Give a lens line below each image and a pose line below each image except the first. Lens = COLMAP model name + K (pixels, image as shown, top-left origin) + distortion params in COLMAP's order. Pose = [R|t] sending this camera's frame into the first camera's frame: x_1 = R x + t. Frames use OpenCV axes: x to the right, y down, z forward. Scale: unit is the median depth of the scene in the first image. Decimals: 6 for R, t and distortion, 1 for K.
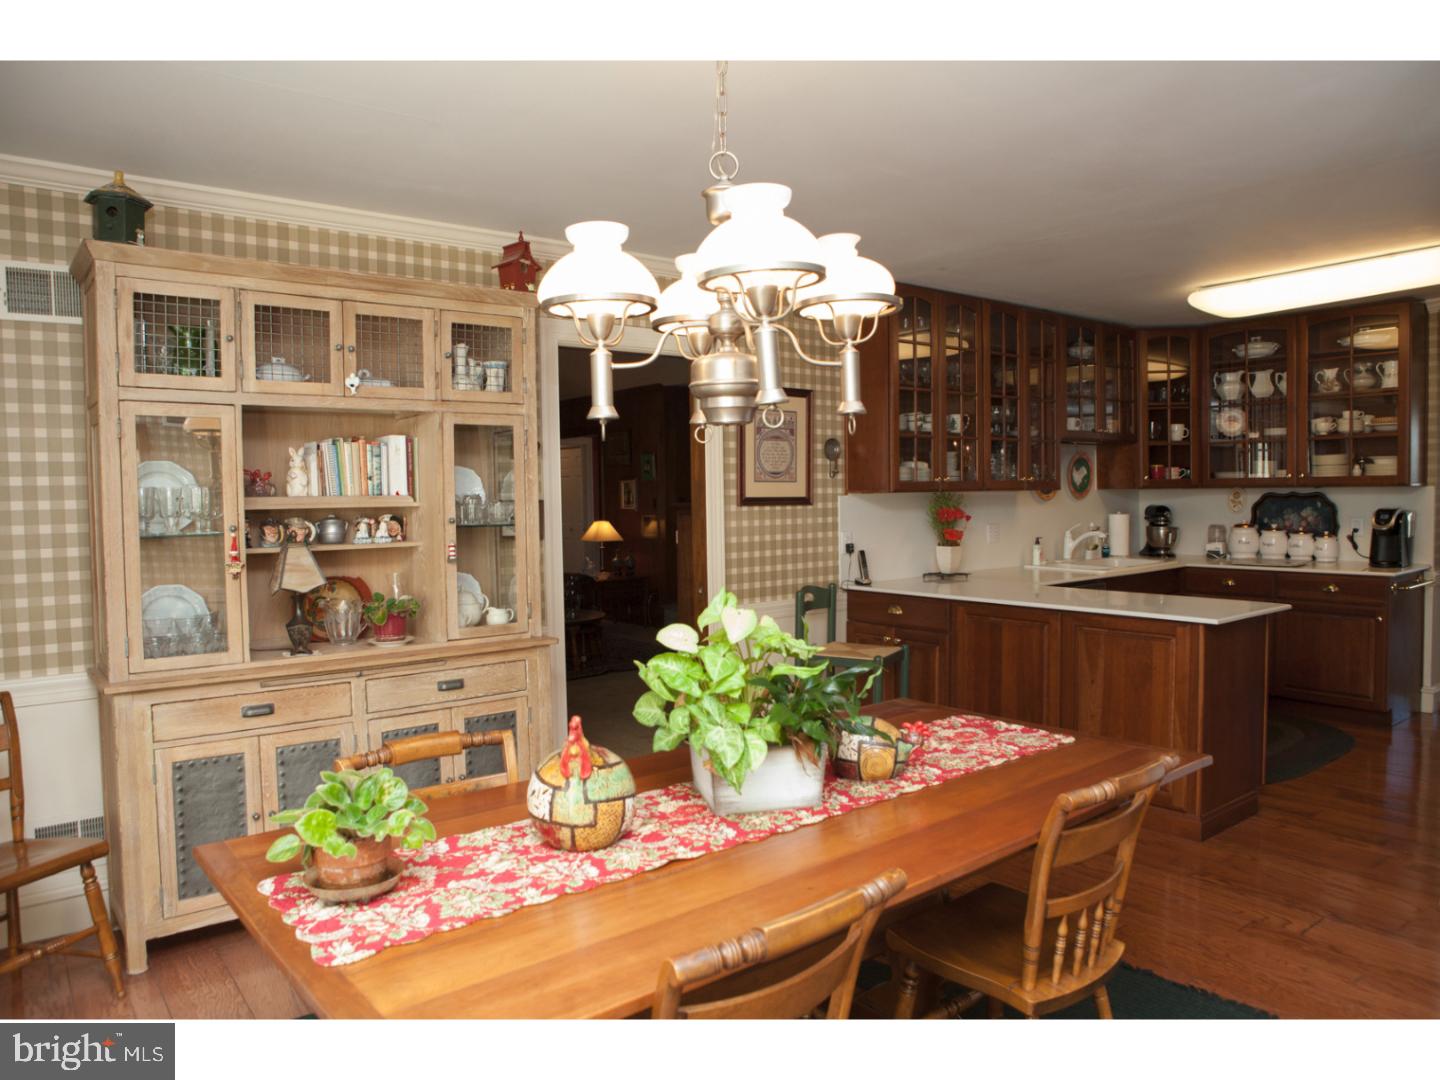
lens RADIAL K [[968.5, 0, 690.4], [0, 968.5, 535.7], [0, 0, 1]] dist [0.003029, 0.000228]
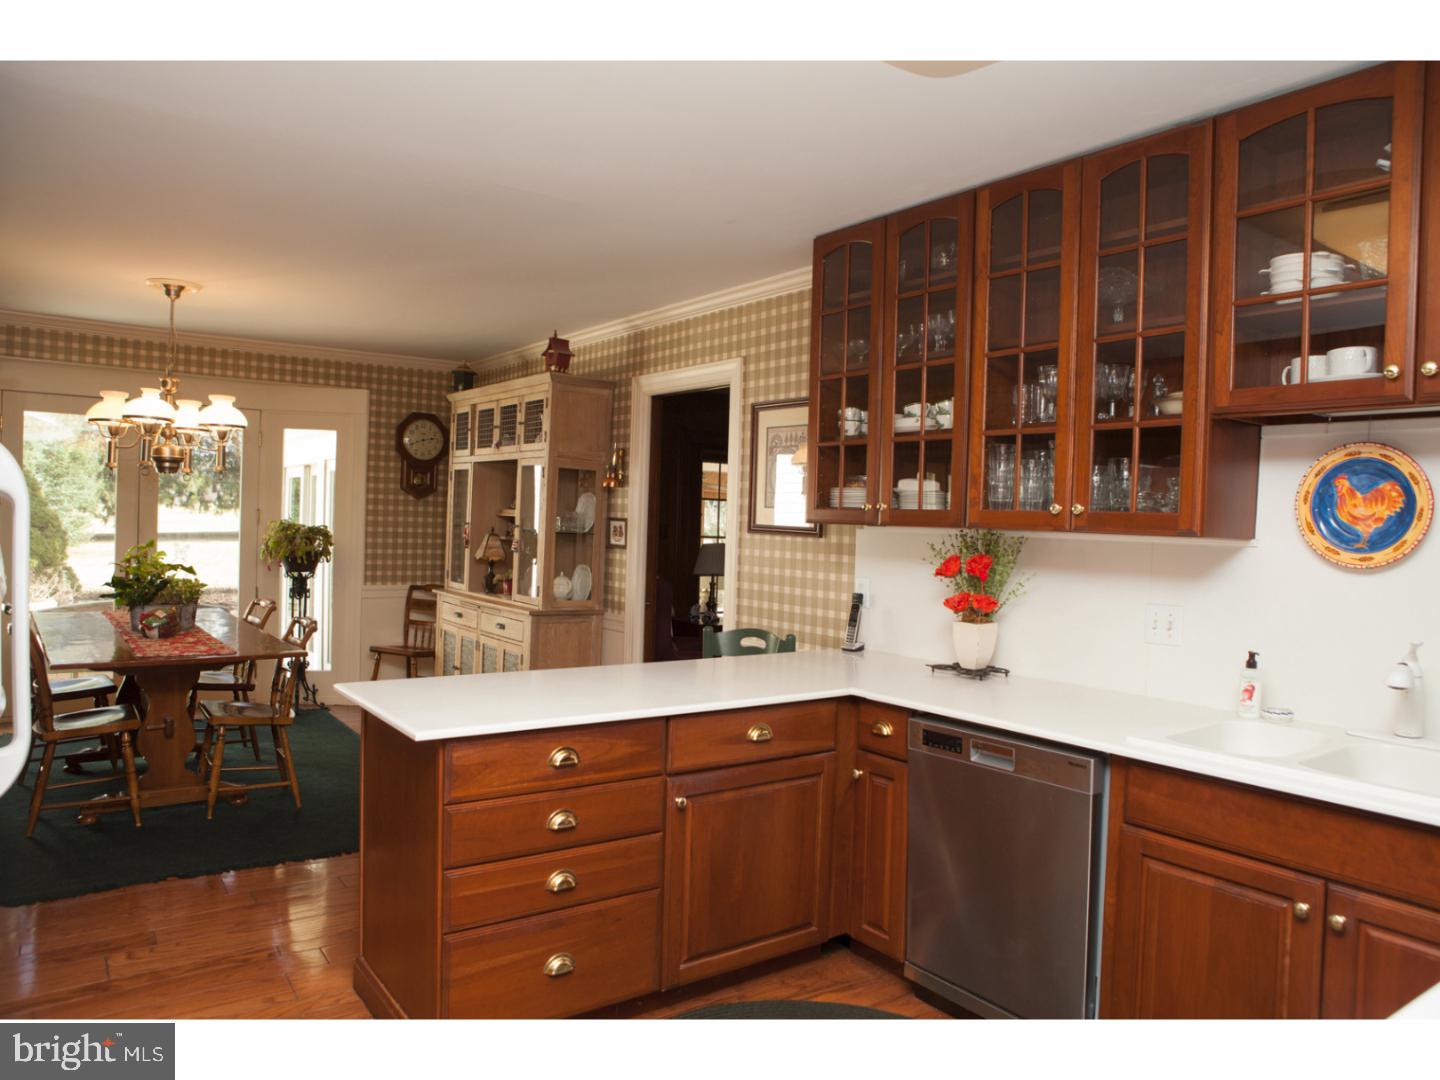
lens RADIAL K [[968.5, 0, 690.4], [0, 968.5, 535.7], [0, 0, 1]] dist [0.003029, 0.000228]
pose [[-0.014375, 0.029251, -0.999469, 0.914280], [-0.077091, 0.996564, 0.030275, -0.049186], [0.996920, 0.077485, -0.012071, 0.903903]]
